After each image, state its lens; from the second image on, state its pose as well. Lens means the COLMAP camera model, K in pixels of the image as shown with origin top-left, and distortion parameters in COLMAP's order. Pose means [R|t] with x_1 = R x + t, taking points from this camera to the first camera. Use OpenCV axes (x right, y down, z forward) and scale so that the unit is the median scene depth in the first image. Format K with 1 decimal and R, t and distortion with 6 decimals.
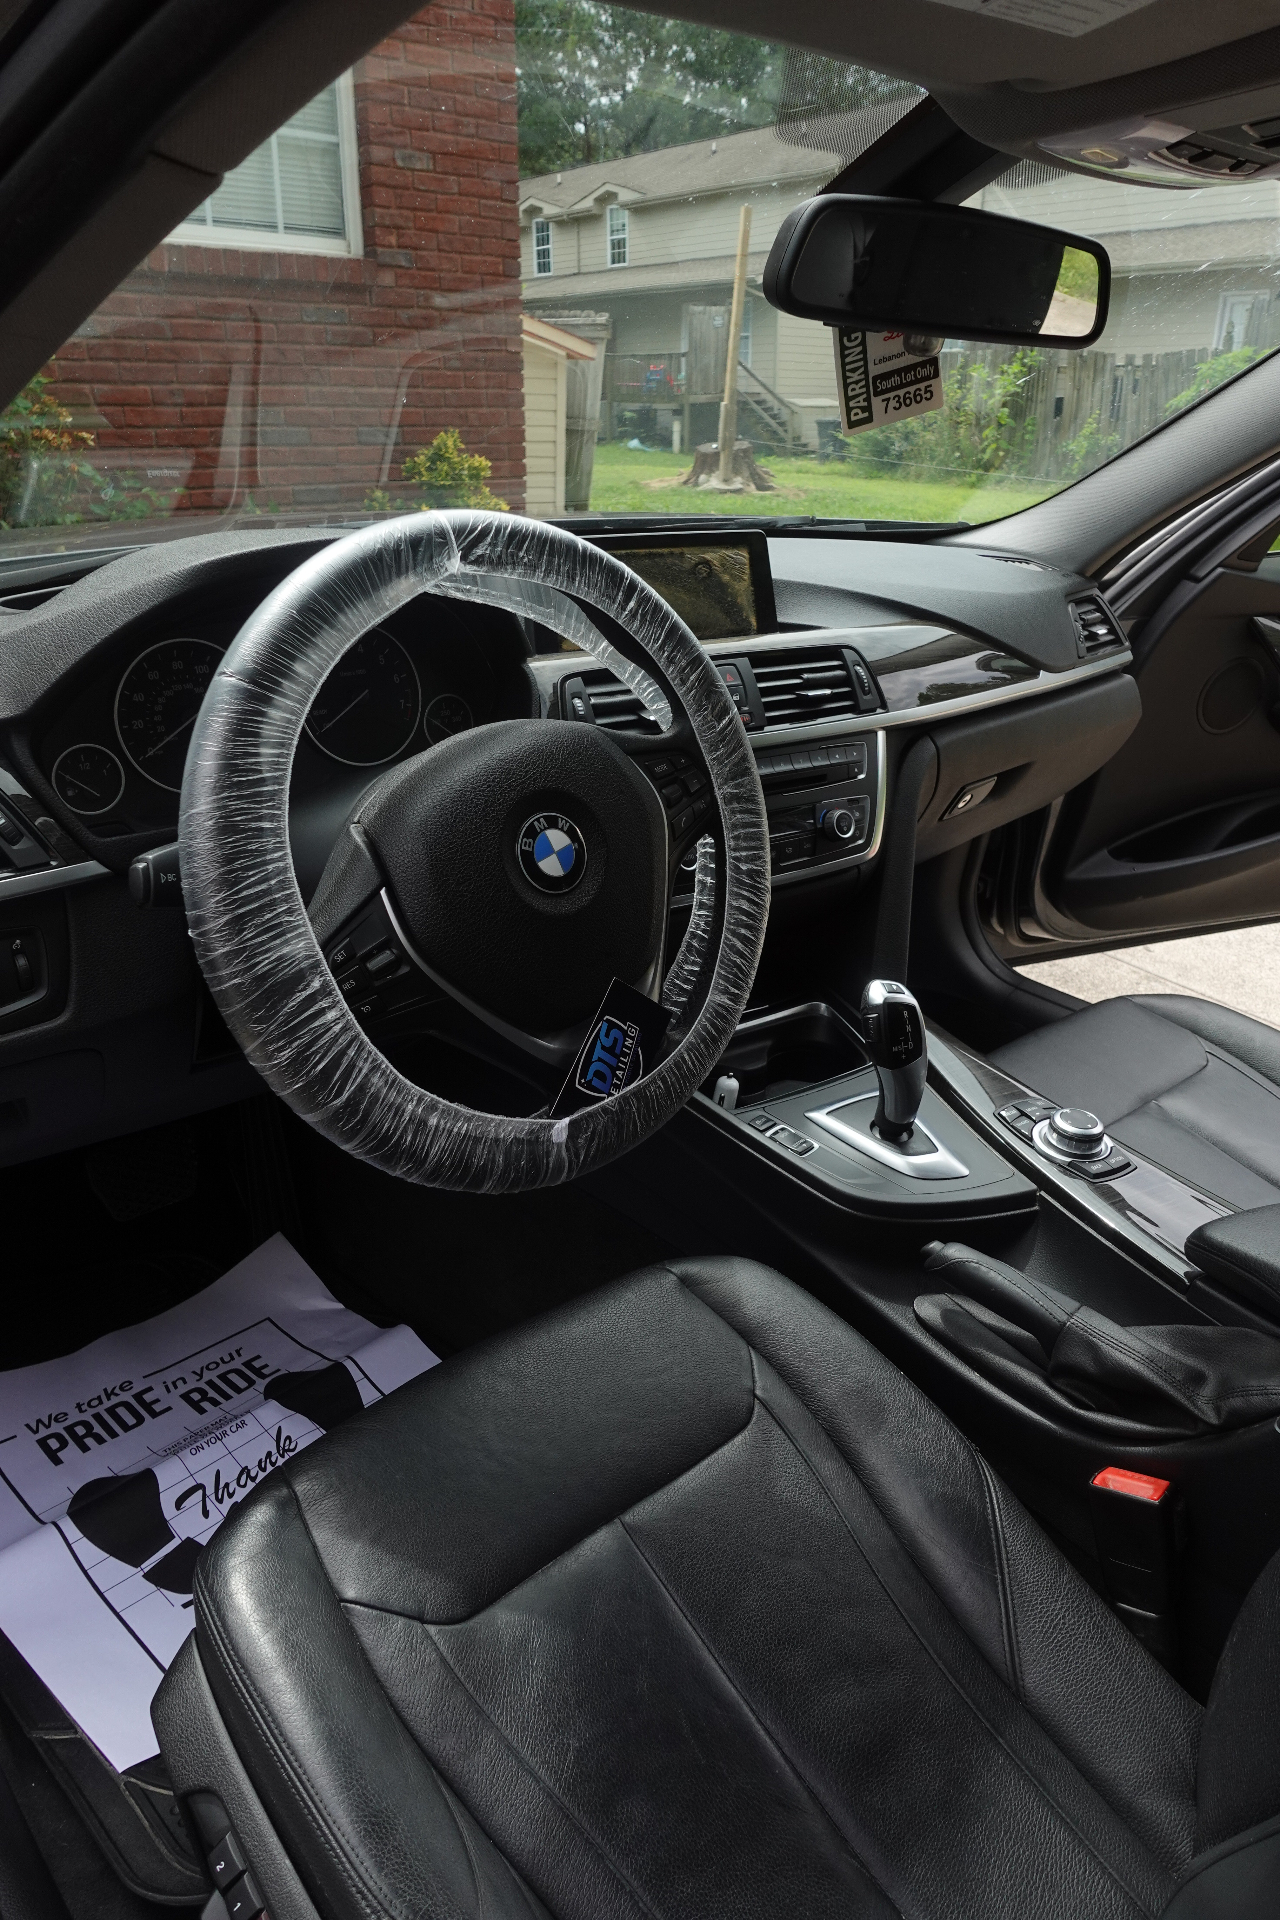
lens RADIAL K [[1308.0, 0, 644.0], [0, 1308.0, 955.3], [0, 0, 1]] dist [0.006408, -0.008992]
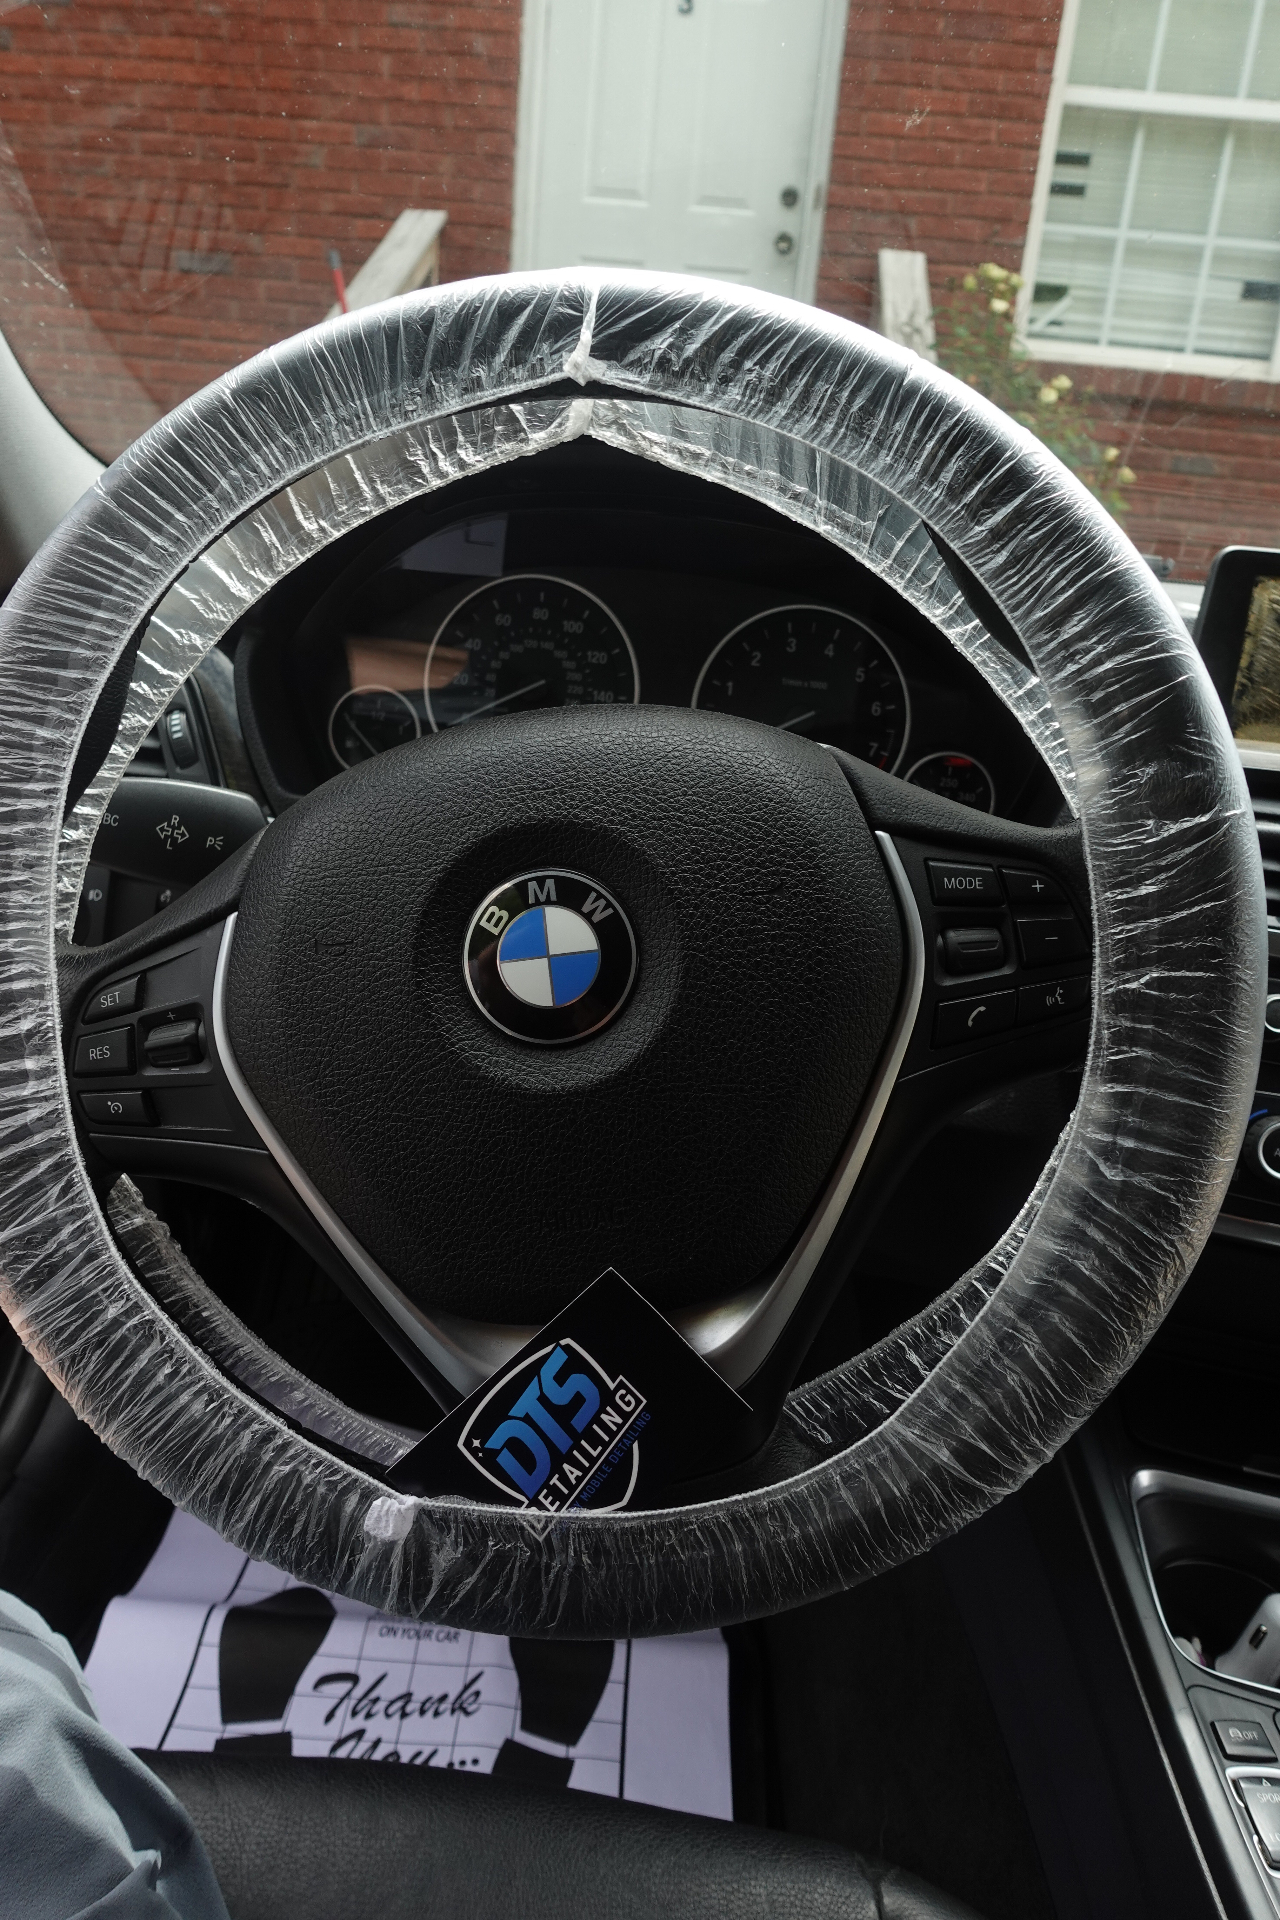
lens RADIAL K [[1308.0, 0, 644.0], [0, 1308.0, 955.3], [0, 0, 1]] dist [0.006408, -0.008992]
pose [[0.683465, 0.276596, -0.675552, 0.258340], [-0.357683, 0.933621, 0.020387, -0.096219], [0.636348, 0.227699, 0.737031, 0.647416]]
